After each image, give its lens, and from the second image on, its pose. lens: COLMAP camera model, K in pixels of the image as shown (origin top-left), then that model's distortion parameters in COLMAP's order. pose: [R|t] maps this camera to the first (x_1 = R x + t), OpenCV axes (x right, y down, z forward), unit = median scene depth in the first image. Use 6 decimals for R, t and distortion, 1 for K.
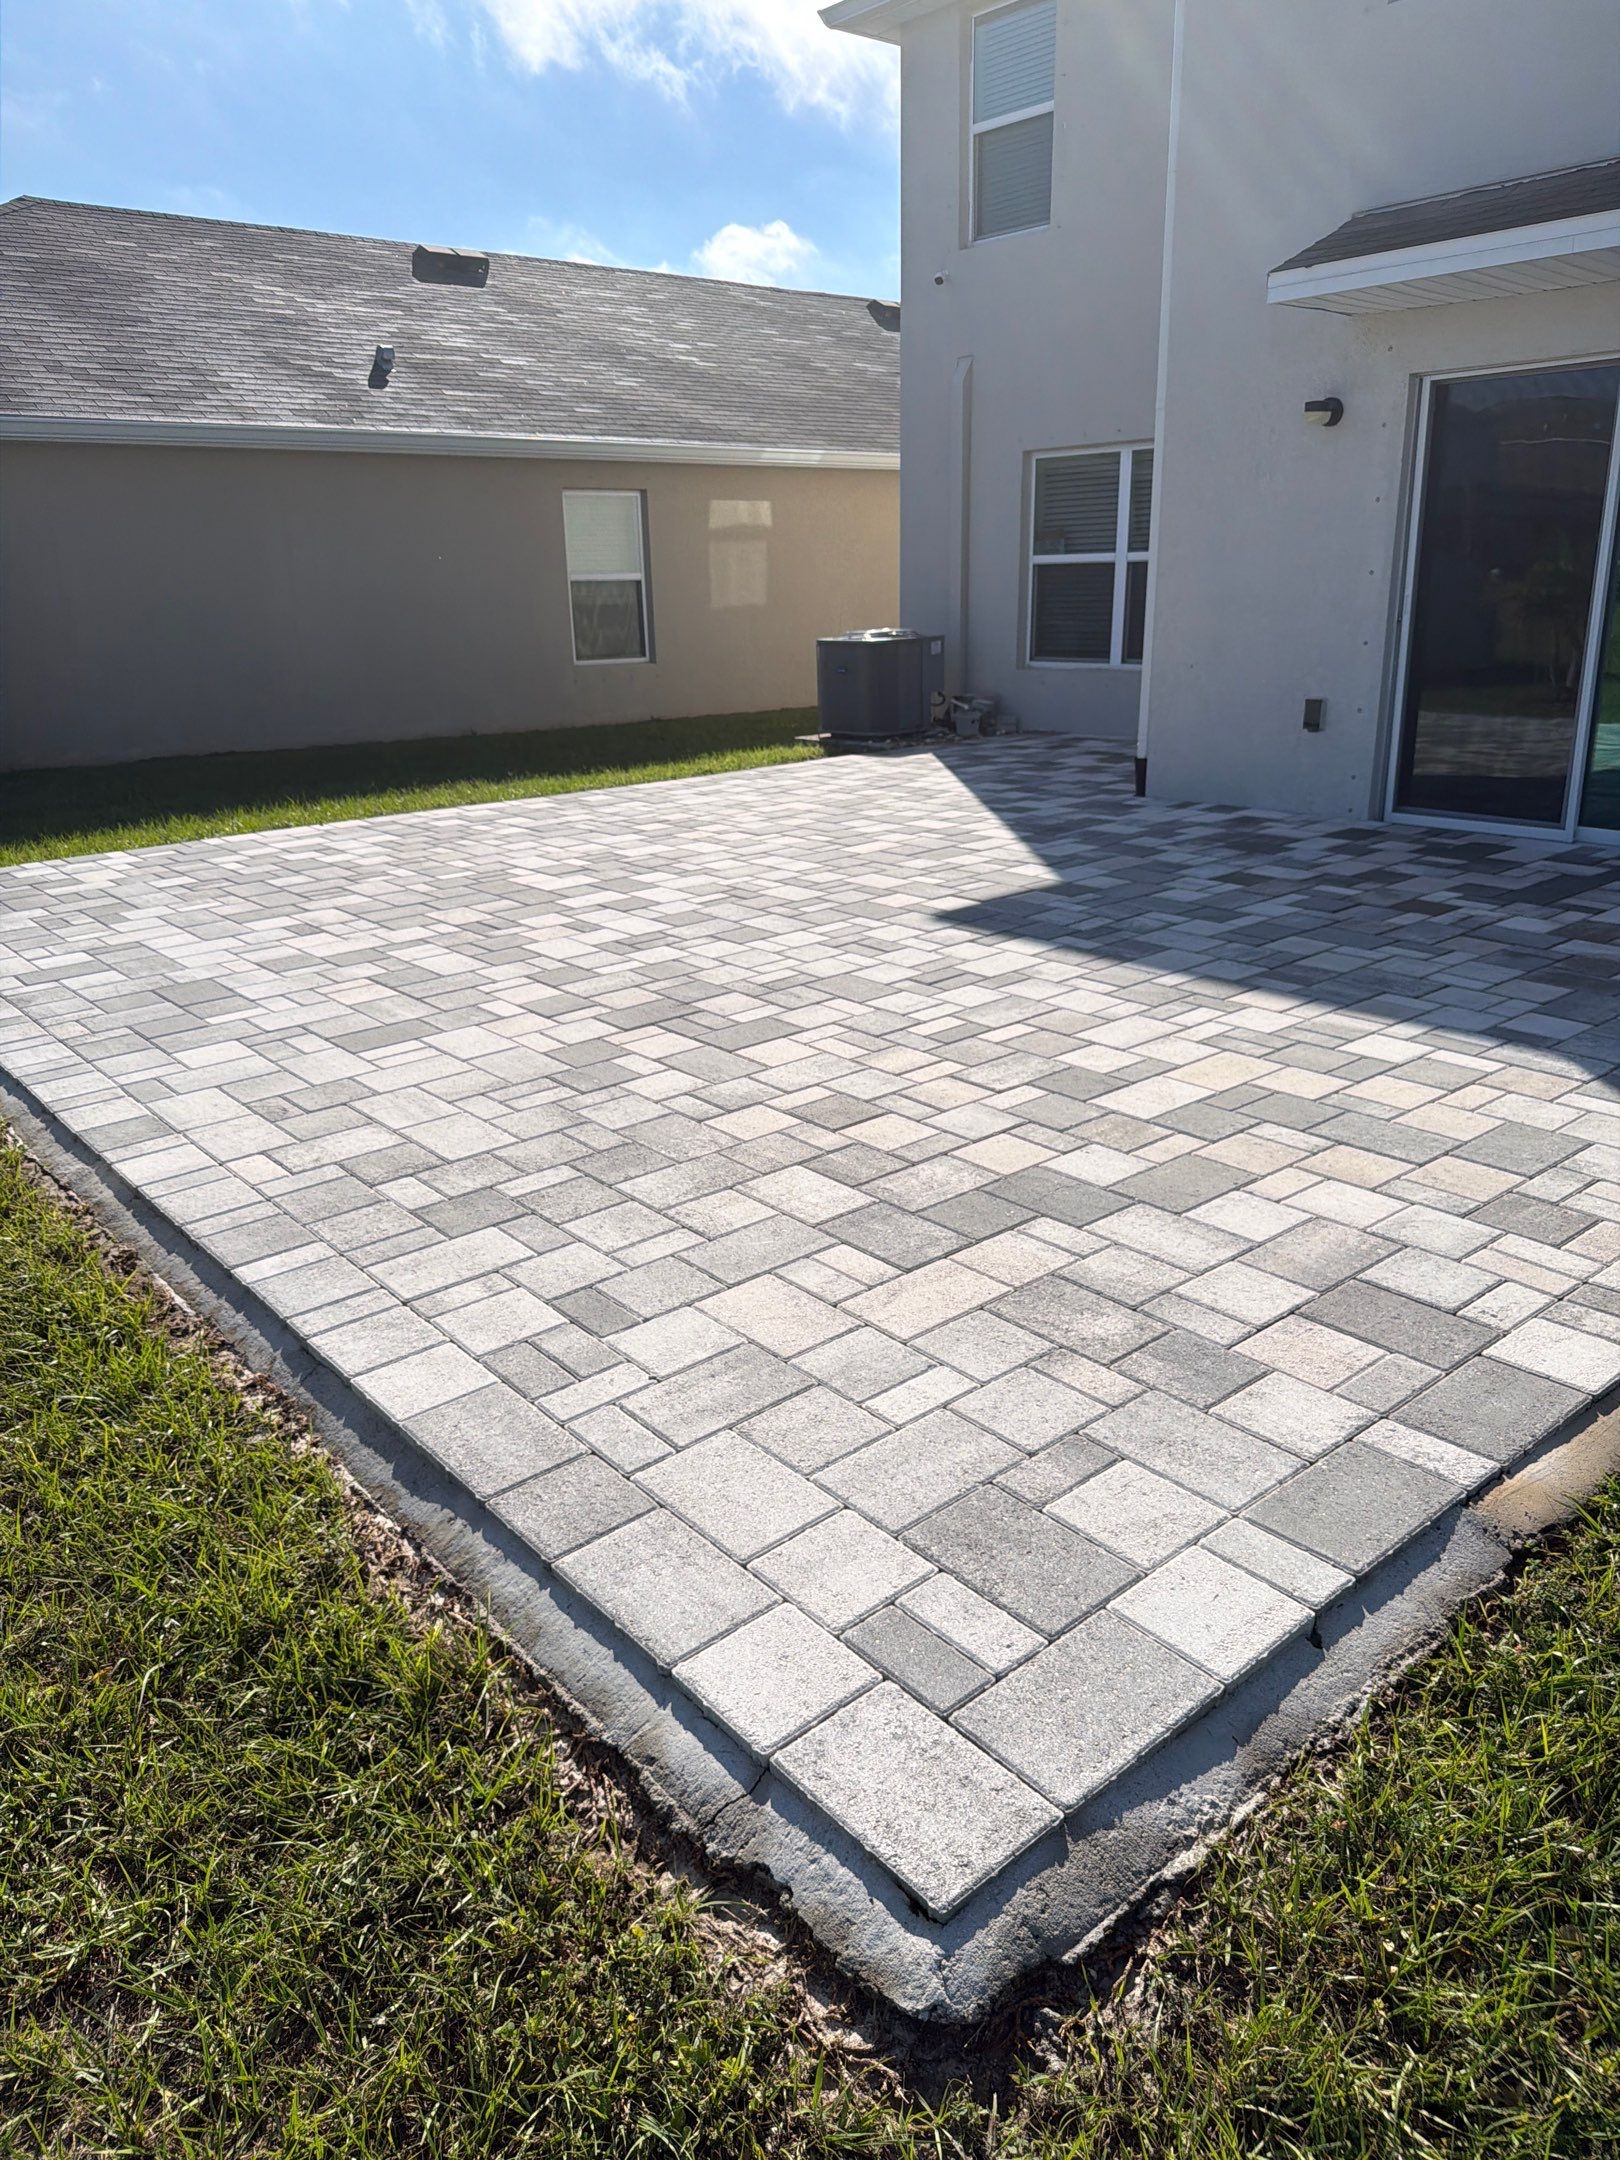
lens RADIAL K [[1530.0, 0, 794.7], [0, 1530.0, 1063.0], [0, 0, 1]] dist [0.109696, -0.194109]
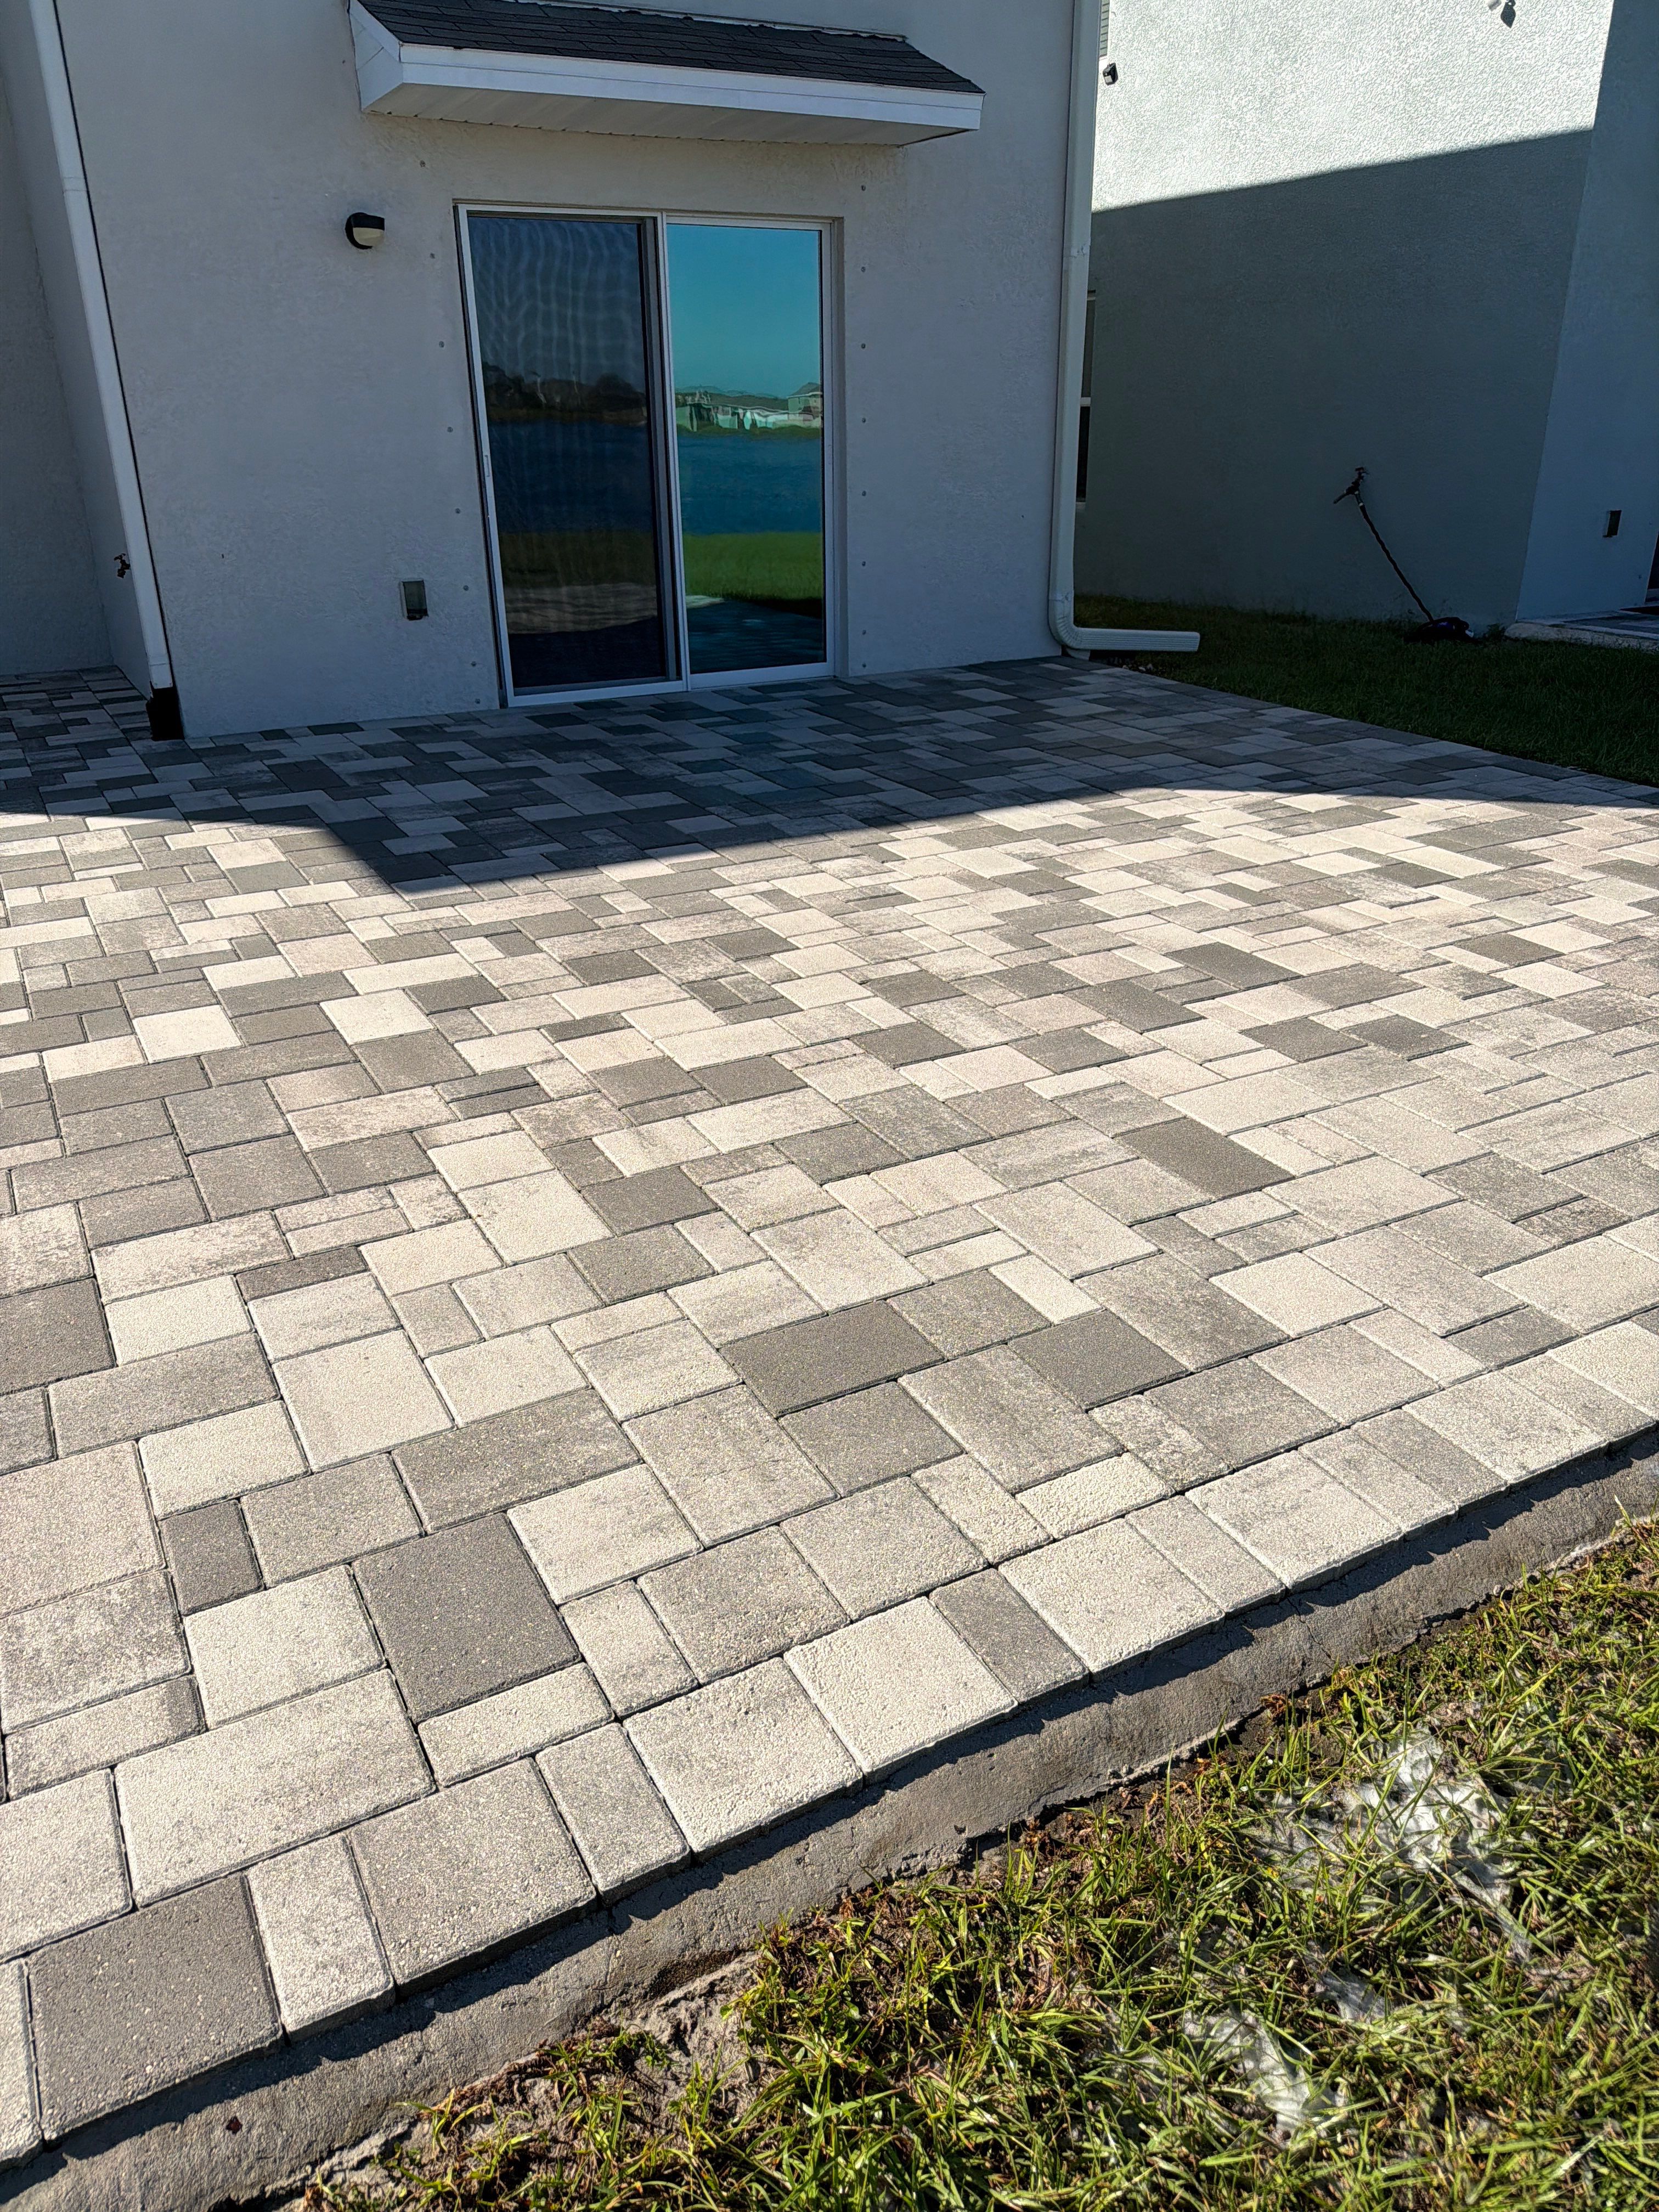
lens RADIAL K [[1535.5, 0, 835.6], [0, 1535.5, 1123.4], [0, 0, 1]] dist [0.178705, -0.384856]
pose [[0.178158, -0.388701, 0.903975, -1.182126], [0.307392, 0.894681, 0.324123, -0.385661], [-0.934757, 0.220129, 0.278878, 1.331832]]
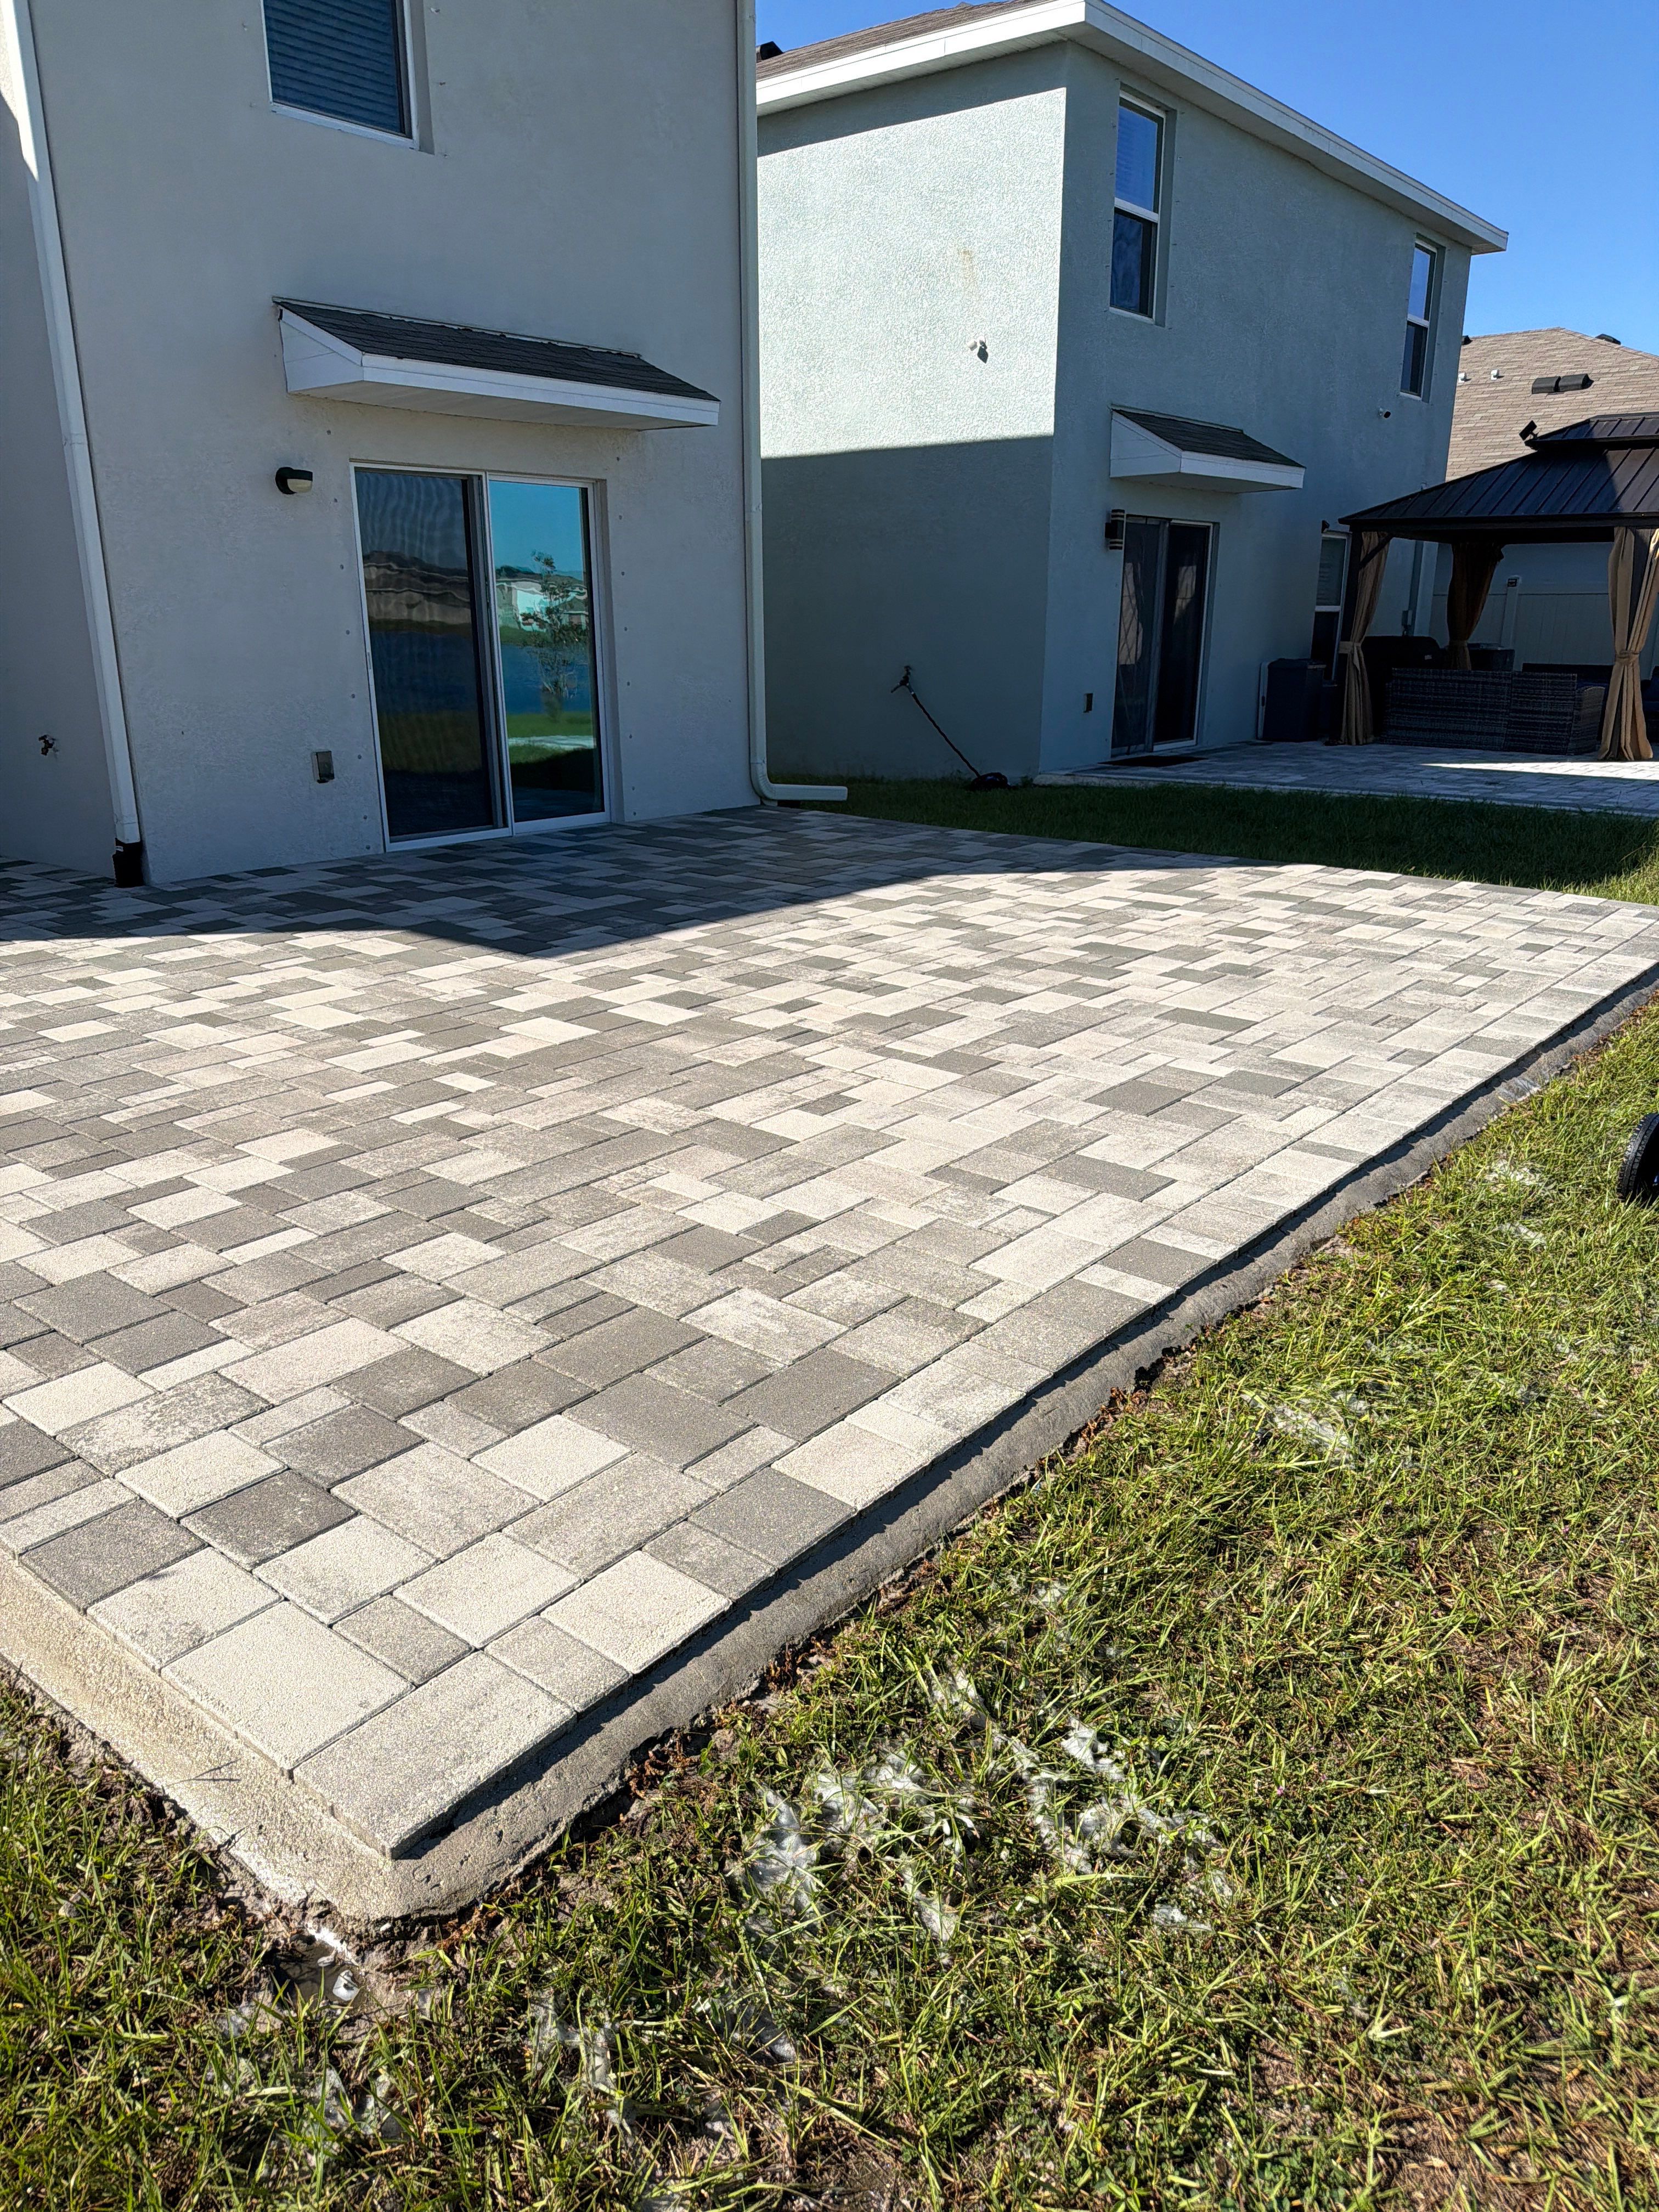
lens RADIAL K [[1540.3, 0, 820.1], [0, 1540.3, 1112.9], [0, 0, 1]] dist [0.191756, -0.434828]
pose [[-0.202729, -0.275309, 0.939737, -1.800760], [0.306466, 0.893618, 0.327911, -0.579636], [-0.930043, 0.354475, -0.096789, 1.938332]]
